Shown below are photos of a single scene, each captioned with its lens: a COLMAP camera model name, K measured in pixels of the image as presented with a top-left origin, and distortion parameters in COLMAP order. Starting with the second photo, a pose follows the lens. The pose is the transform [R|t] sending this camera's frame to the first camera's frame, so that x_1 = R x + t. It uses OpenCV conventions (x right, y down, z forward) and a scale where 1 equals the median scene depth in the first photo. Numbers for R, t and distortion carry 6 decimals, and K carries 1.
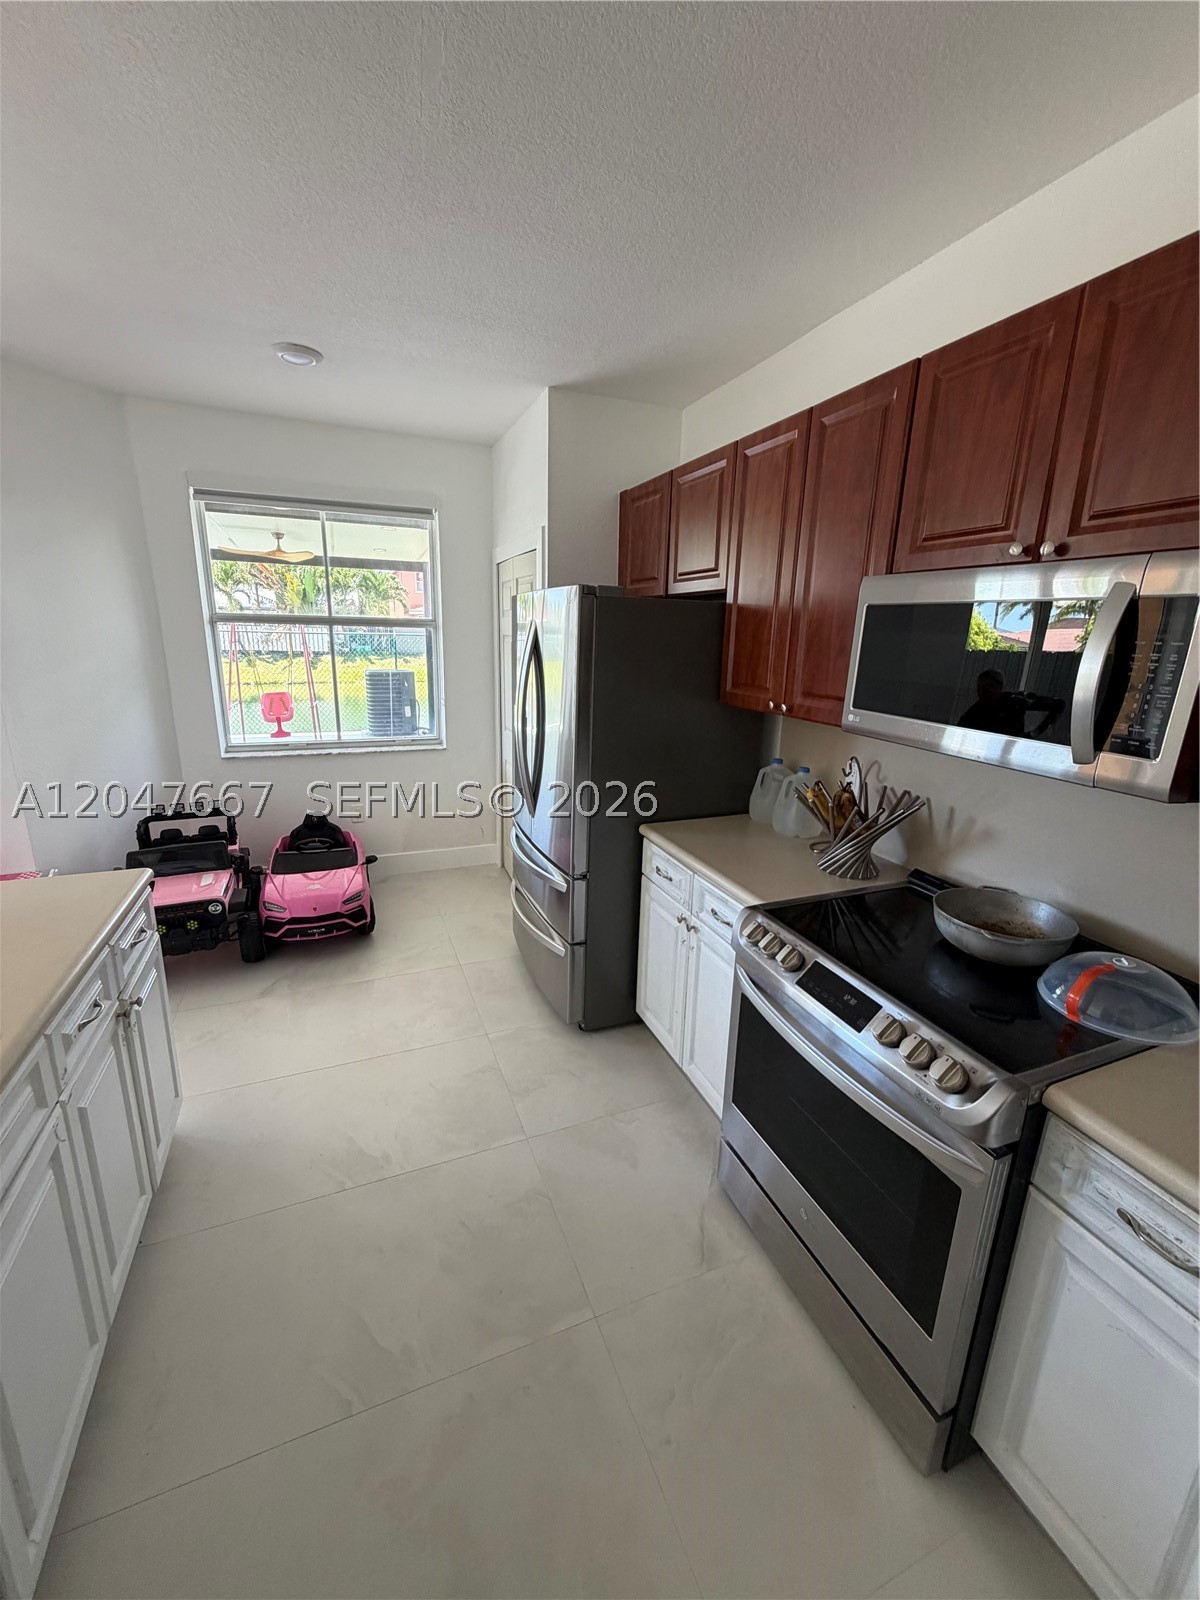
lens RADIAL K [[632.9, 0, 601.4], [0, 632.9, 792.6], [0, 0, 1]] dist [-0.014087, 0.000054]
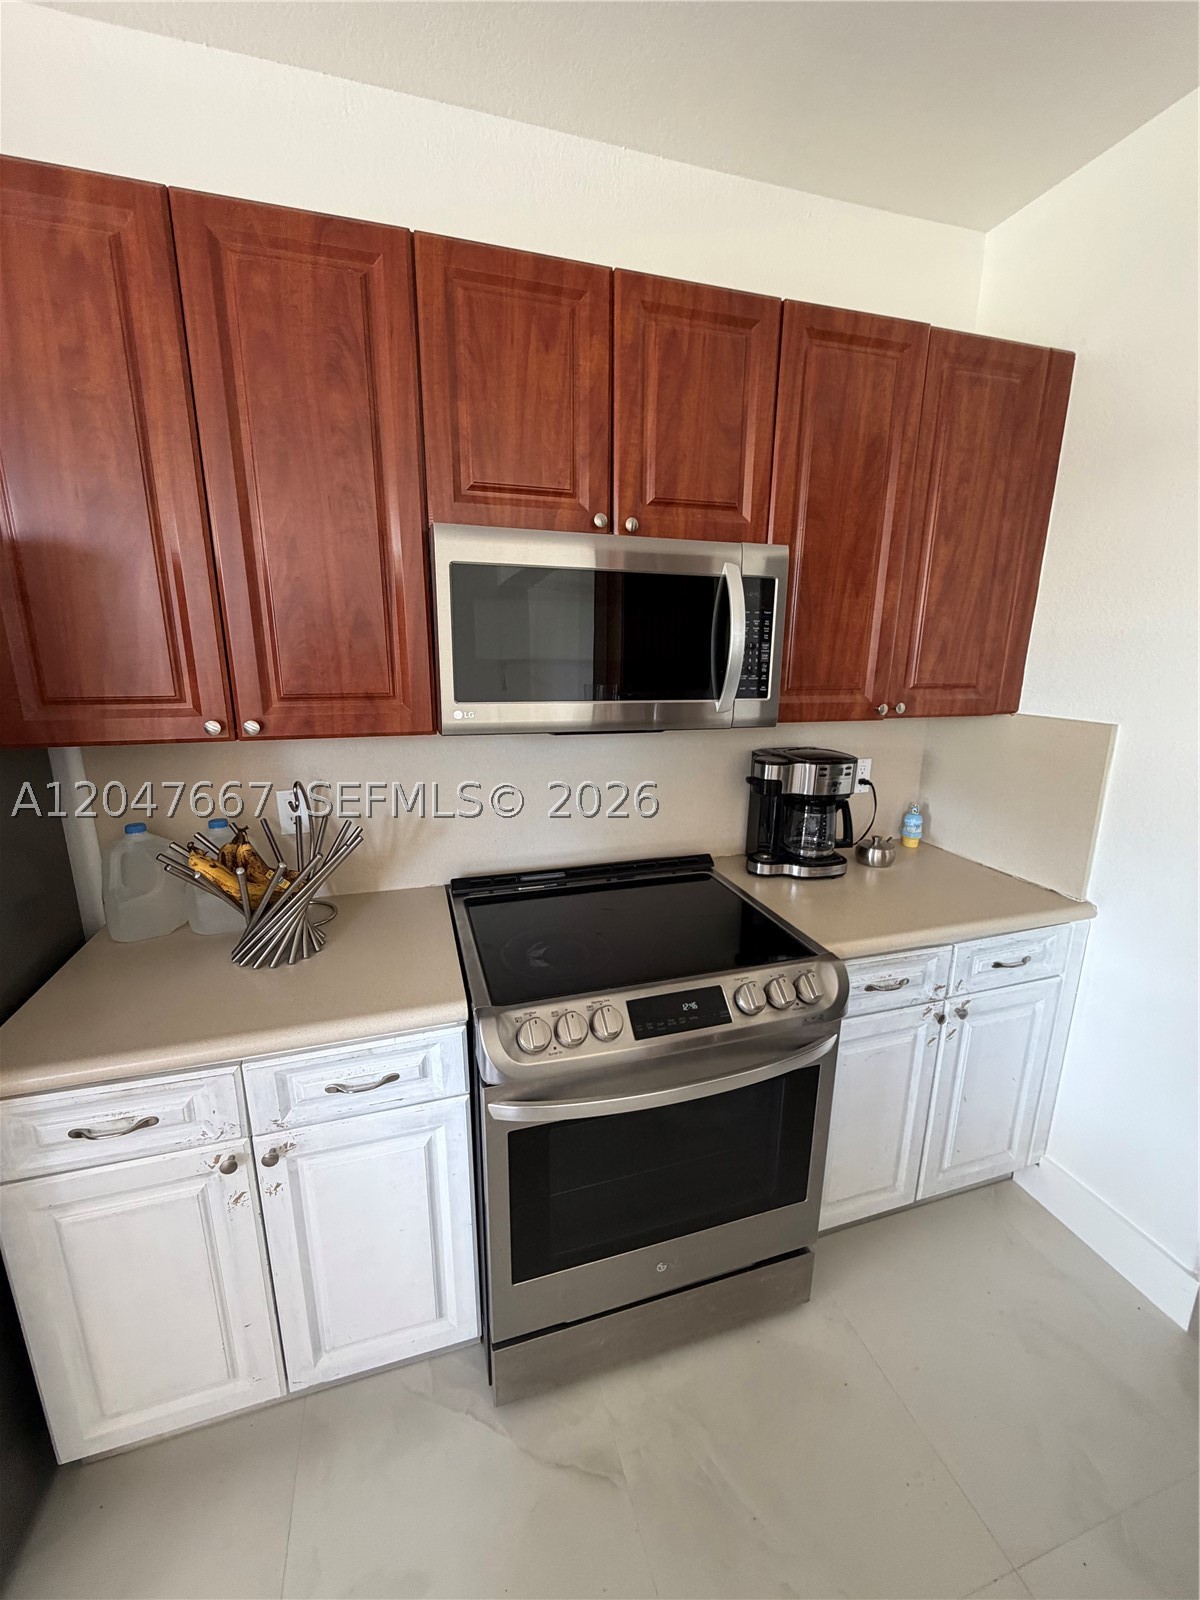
lens RADIAL K [[623.7, 0, 593.8], [0, 623.7, 763.0], [0, 0, 1]] dist [-0.000139, 0.000001]
pose [[0.101943, -0.251573, 0.962454, -0.315925], [0.231757, 0.946879, 0.222954, -0.191228], [-0.967417, 0.200327, 0.154832, 0.733459]]
